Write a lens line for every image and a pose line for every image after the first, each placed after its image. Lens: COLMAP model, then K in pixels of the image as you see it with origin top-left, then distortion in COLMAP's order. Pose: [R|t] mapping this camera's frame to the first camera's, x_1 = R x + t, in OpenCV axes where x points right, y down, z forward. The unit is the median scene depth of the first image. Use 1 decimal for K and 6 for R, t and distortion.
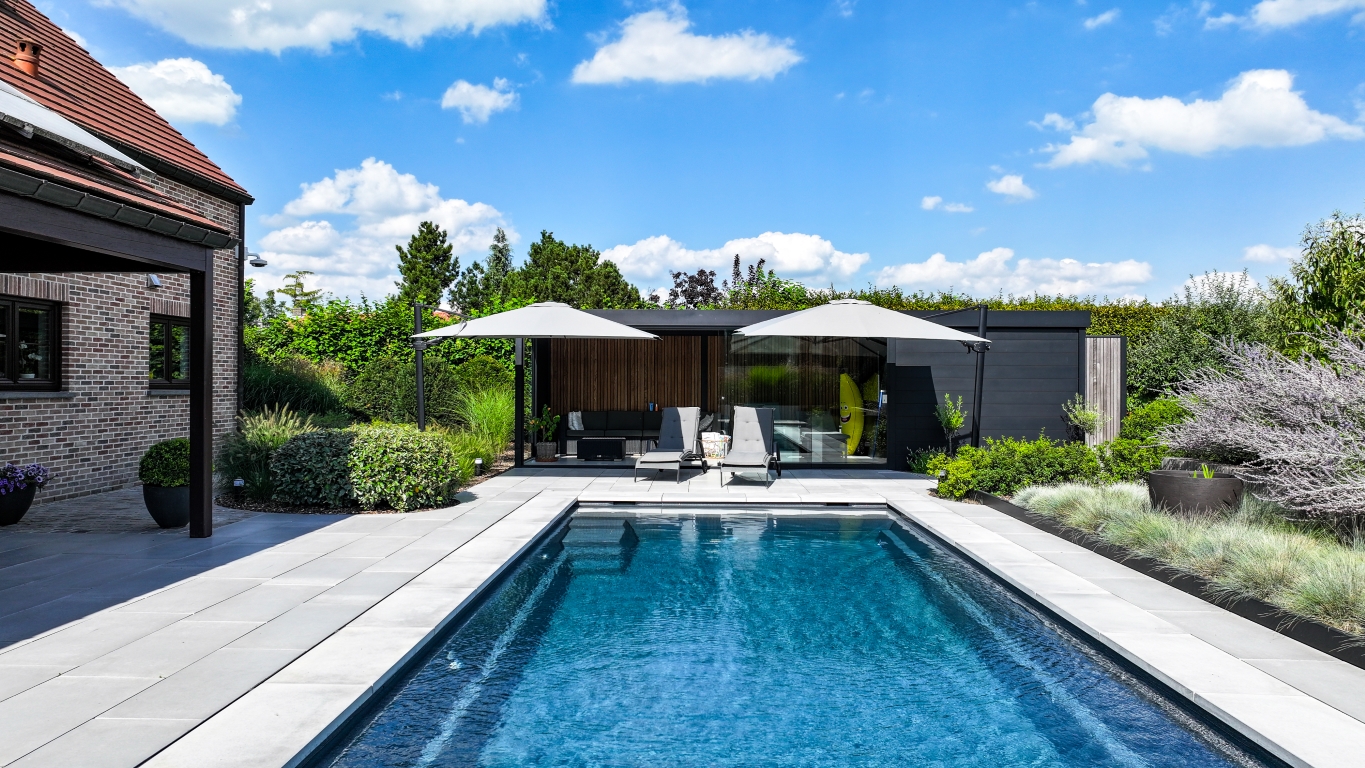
lens RADIAL K [[955.0, 0, 683.0], [0, 955.0, 379.2], [0, 0, 1]] dist [0.007300, 0.004121]
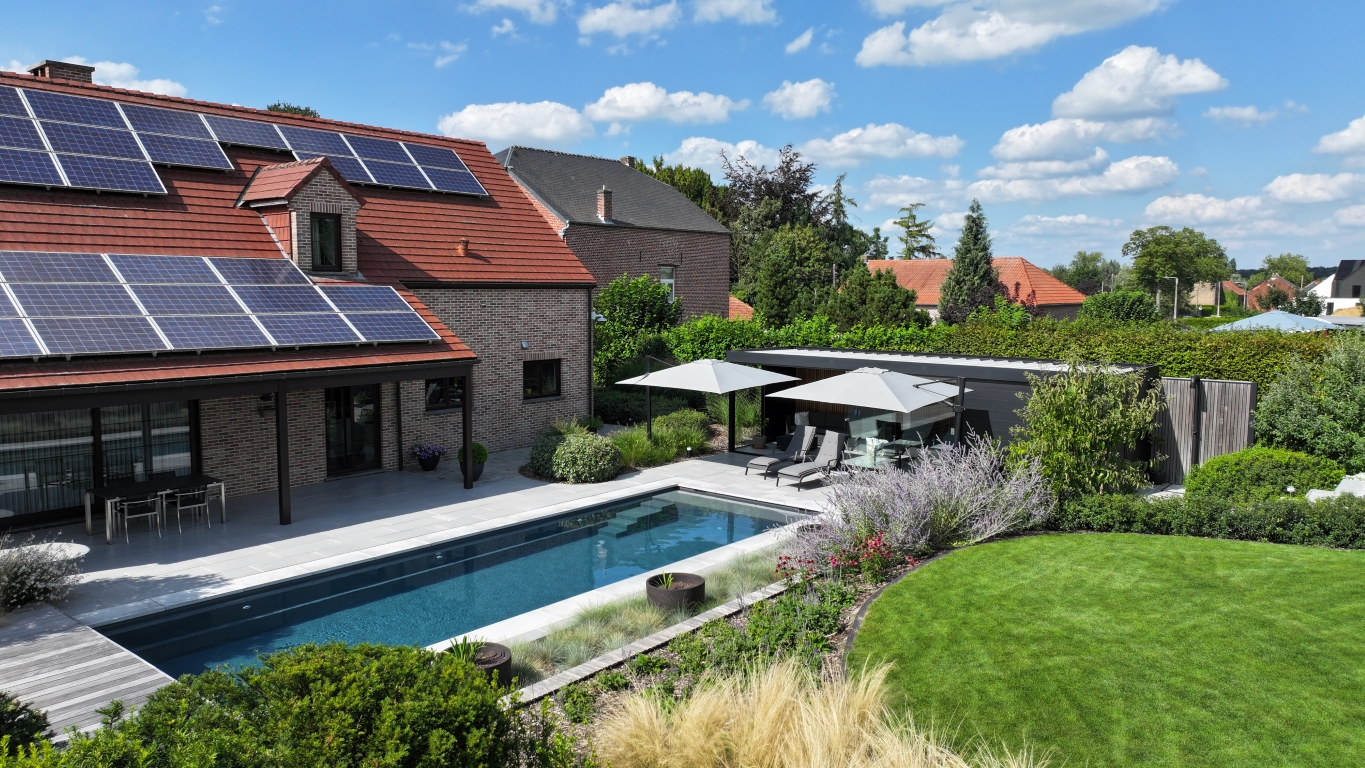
lens RADIAL K [[955.0, 0, 683.0], [0, 955.0, 379.2], [0, 0, 1]] dist [0.007300, 0.004121]
pose [[0.780916, 0.061725, -0.621578, 0.909120], [-0.000194, 0.995129, 0.098577, -0.224089], [0.624636, -0.076860, 0.777125, -0.316342]]
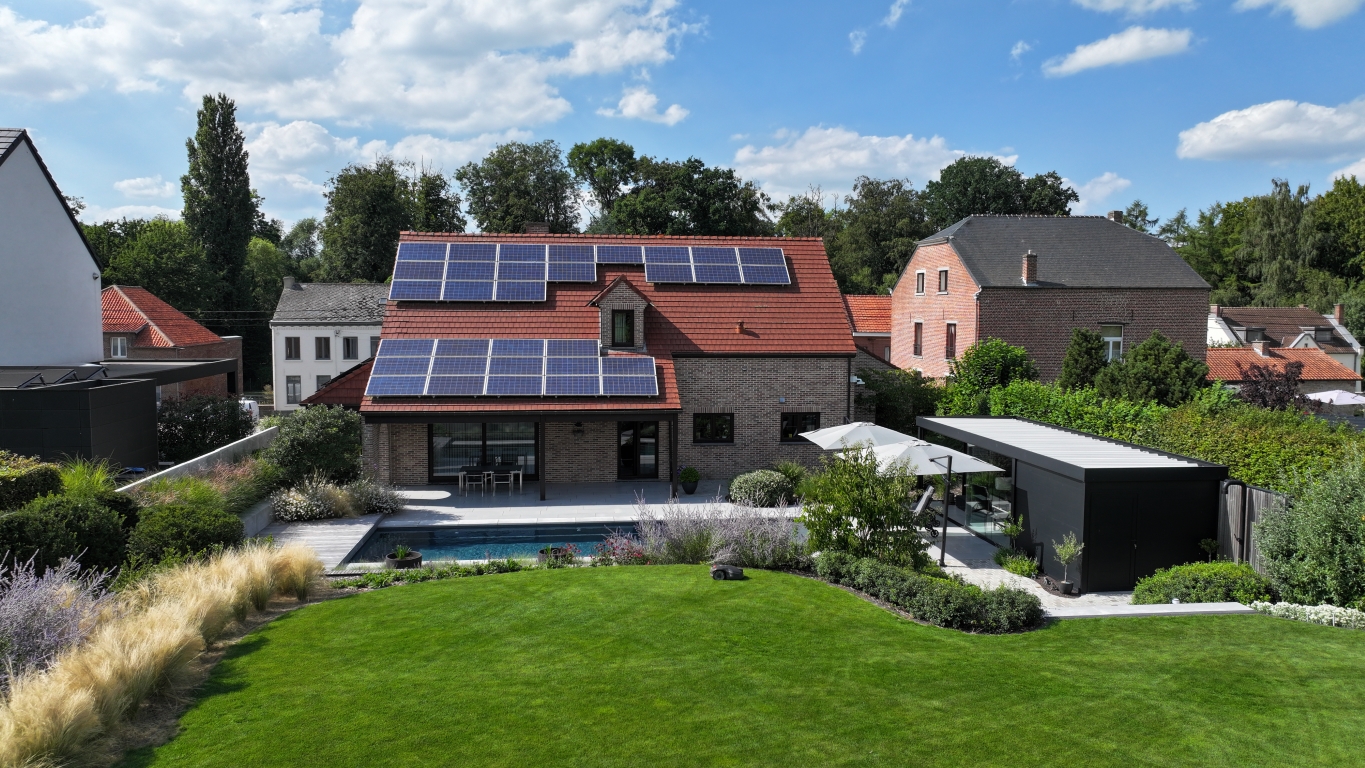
lens RADIAL K [[955.0, 0, 683.0], [0, 955.0, 379.2], [0, 0, 1]] dist [0.007300, 0.004121]
pose [[0.140504, 0.069475, -0.987640, 1.920662], [-0.001512, 0.997549, 0.069957, -0.335463], [0.990079, -0.008336, 0.140264, 0.375267]]
